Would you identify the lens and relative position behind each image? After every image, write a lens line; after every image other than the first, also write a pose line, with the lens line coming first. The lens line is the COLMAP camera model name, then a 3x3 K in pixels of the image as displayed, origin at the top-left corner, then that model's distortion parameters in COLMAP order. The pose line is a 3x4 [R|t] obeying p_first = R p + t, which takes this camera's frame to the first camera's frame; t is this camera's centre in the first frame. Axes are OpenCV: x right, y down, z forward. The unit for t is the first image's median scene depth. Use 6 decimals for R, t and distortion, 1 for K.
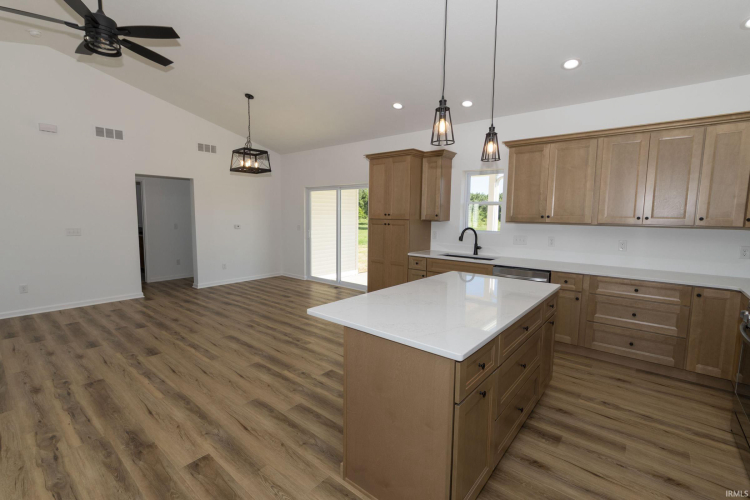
lens RADIAL K [[337.8, 0, 369.7], [0, 337.8, 247.5], [0, 0, 1]] dist [-0.002303, 0.000599]
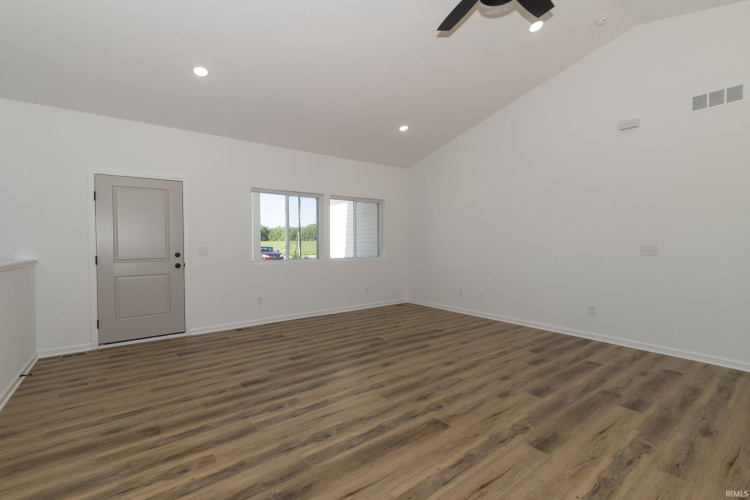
lens RADIAL K [[334.1, 0, 368.8], [0, 334.1, 250.6], [0, 0, 1]] dist [-0.000743, -0.000341]
pose [[-0.225465, 0.011684, -0.974181, -0.007021], [-0.095629, 0.994834, 0.034064, -0.014069], [0.969547, 0.100840, -0.223183, 0.696847]]
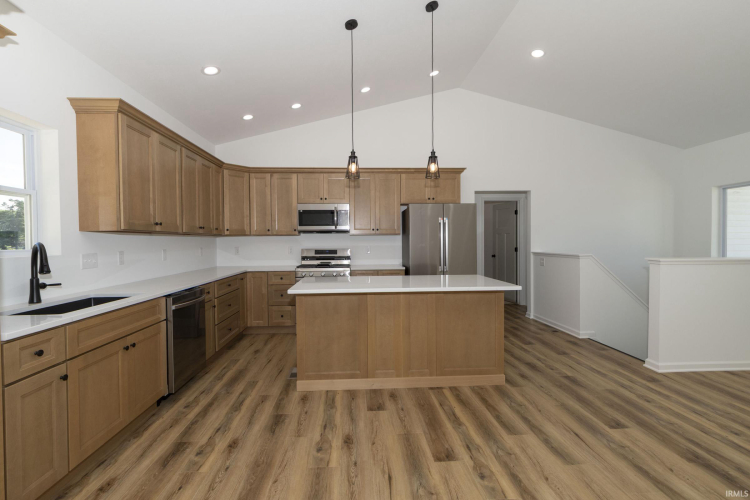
lens RADIAL K [[337.8, 0, 369.7], [0, 337.8, 247.5], [0, 0, 1]] dist [-0.002303, 0.000599]
pose [[-0.682972, -0.021063, 0.730141, -0.376071], [0.071906, 0.992790, 0.095900, -0.075132], [-0.726897, 0.117998, -0.676533, 1.158400]]
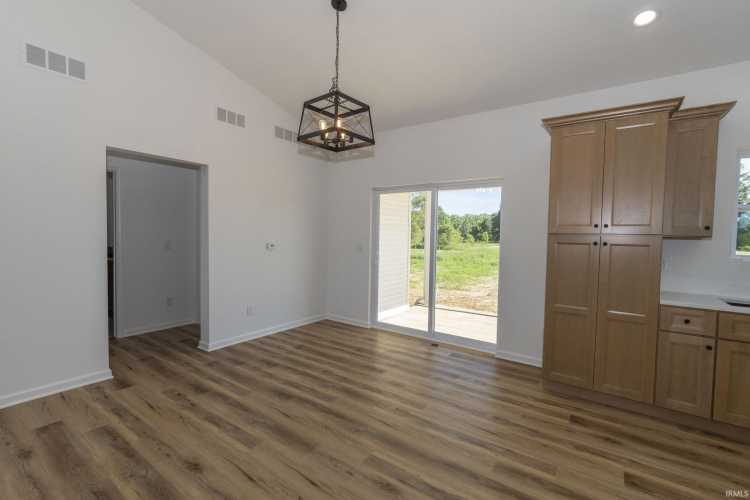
lens RADIAL K [[337.8, 0, 369.7], [0, 337.8, 247.5], [0, 0, 1]] dist [-0.002303, 0.000599]
pose [[0.997351, 0.006213, 0.072473, -0.440900], [-0.001933, 0.998257, -0.058984, -0.038993], [-0.072714, 0.058688, 0.995625, 0.622331]]
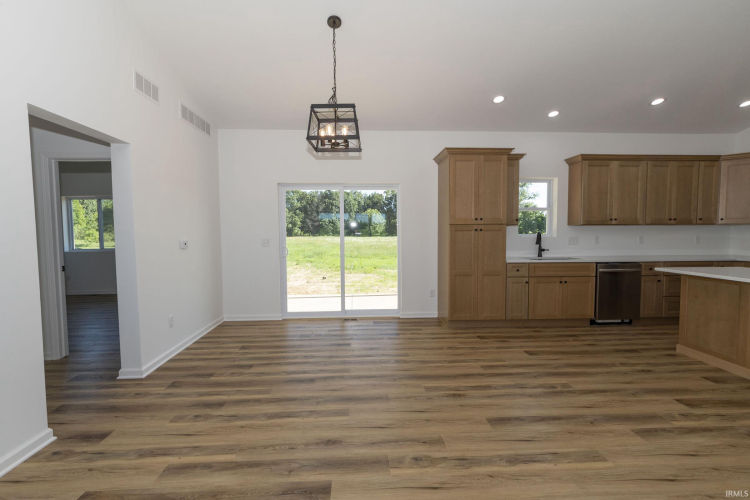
lens RADIAL K [[337.8, 0, 369.7], [0, 337.8, 247.5], [0, 0, 1]] dist [-0.002303, 0.000599]
pose [[0.733034, -0.049920, 0.678358, -0.946745], [0.081249, 0.996589, -0.014460, -0.042775], [-0.675322, 0.065716, 0.734589, 0.692045]]
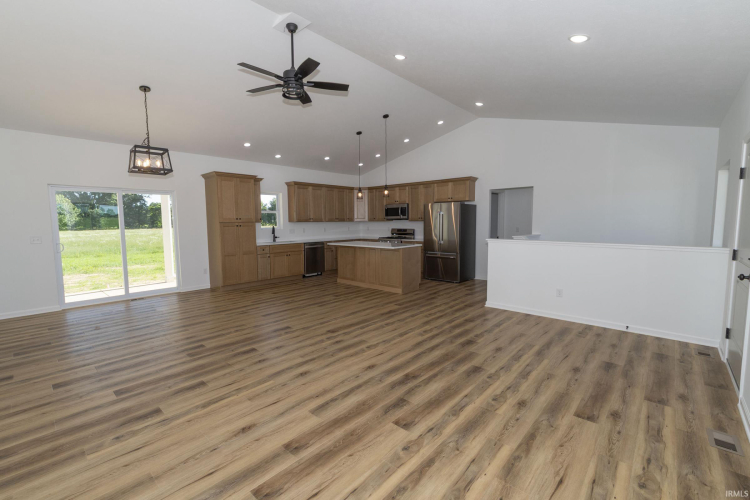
lens RADIAL K [[327.7, 0, 369.6], [0, 327.7, 247.8], [0, 0, 1]] dist [0.002629, -0.000065]
pose [[0.045201, -0.096354, 0.994320, -1.586418], [0.108006, 0.989975, 0.091023, -0.056037], [-0.993122, 0.103278, 0.055155, 0.511671]]
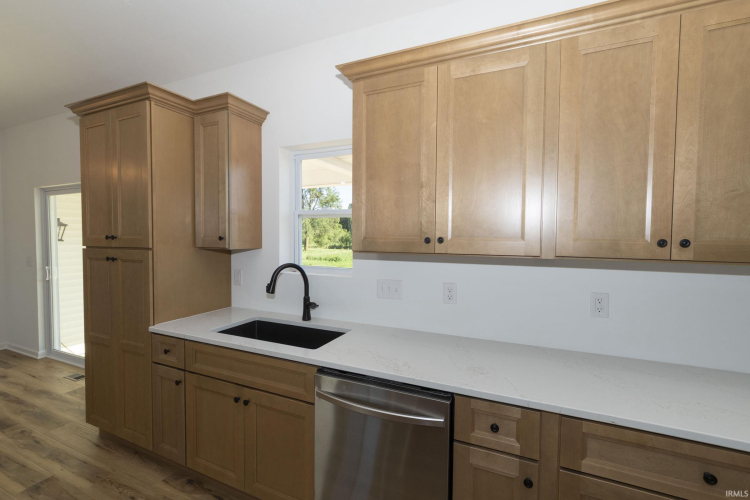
lens RADIAL K [[337.8, 0, 369.7], [0, 337.8, 247.5], [0, 0, 1]] dist [-0.002303, 0.000599]
pose [[0.966074, -0.015566, 0.257796, 0.332064], [0.031655, 0.997792, -0.058380, -0.059532], [-0.256318, 0.064560, 0.964434, 0.614016]]
